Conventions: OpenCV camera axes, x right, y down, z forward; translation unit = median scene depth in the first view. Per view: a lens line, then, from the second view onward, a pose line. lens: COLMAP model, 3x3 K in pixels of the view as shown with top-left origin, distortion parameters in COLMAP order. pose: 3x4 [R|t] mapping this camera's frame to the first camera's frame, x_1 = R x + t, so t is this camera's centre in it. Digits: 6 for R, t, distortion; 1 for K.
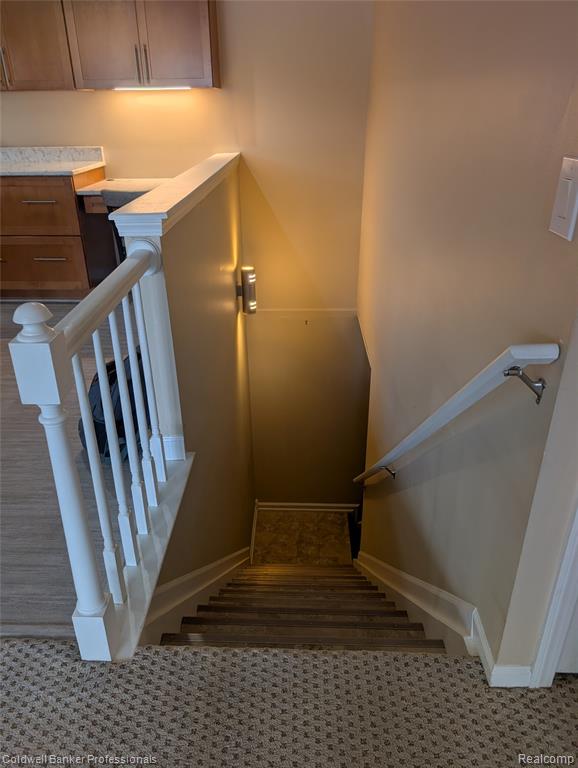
lens RADIAL K [[559.1, 0, 280.9], [0, 559.1, 385.0], [0, 0, 1]] dist [-0.003639, -0.000126]
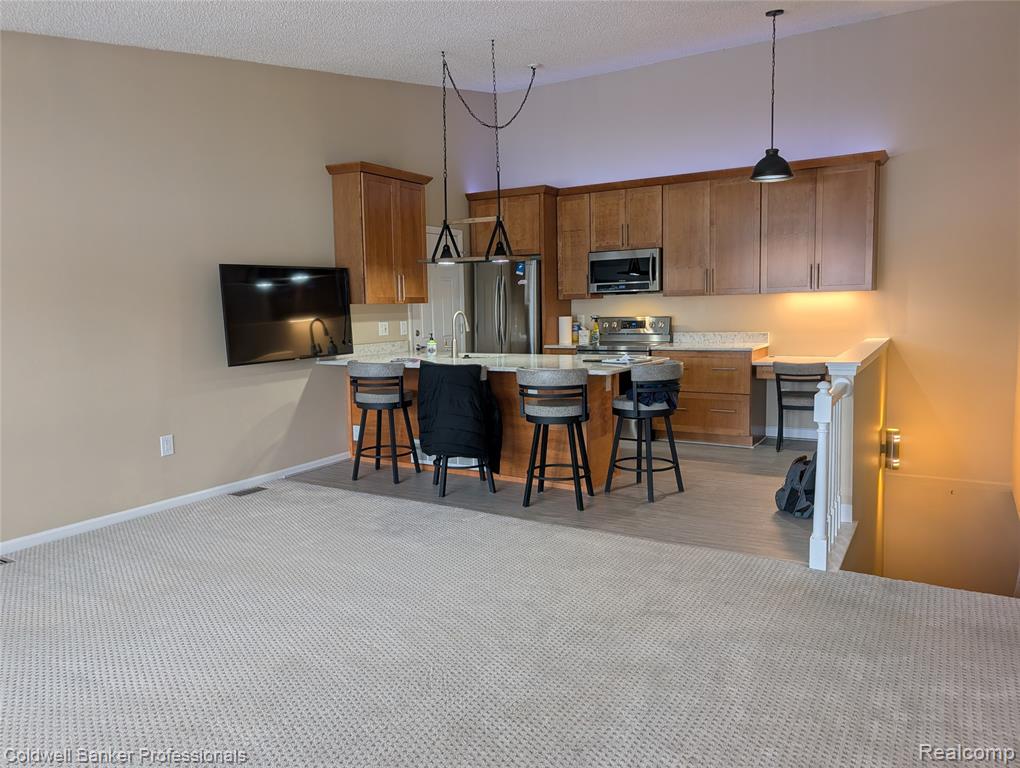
lens RADIAL K [[723.3, 0, 506.4], [0, 723.3, 387.9], [0, 0, 1]] dist [0.030368, -0.006268]
pose [[0.871071, 0.043557, -0.489221, -0.022548], [-0.202645, 0.939201, -0.277194, 0.298649], [0.447403, 0.340594, 0.826938, -0.653188]]
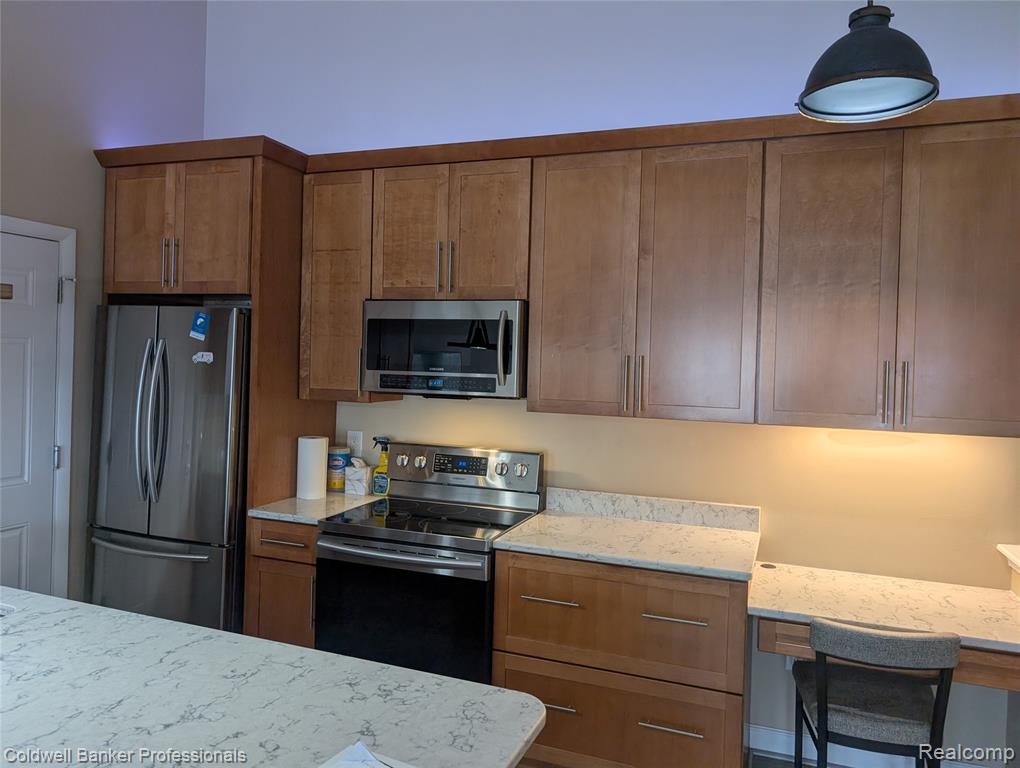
lens RADIAL K [[723.3, 0, 519.2], [0, 723.3, 378.7], [0, 0, 1]] dist [0.030368, -0.006268]
pose [[0.950546, 0.041750, -0.307764, -0.350399], [-0.168744, 0.901333, -0.398904, -0.222316], [0.260743, 0.431110, 0.863804, 0.261221]]
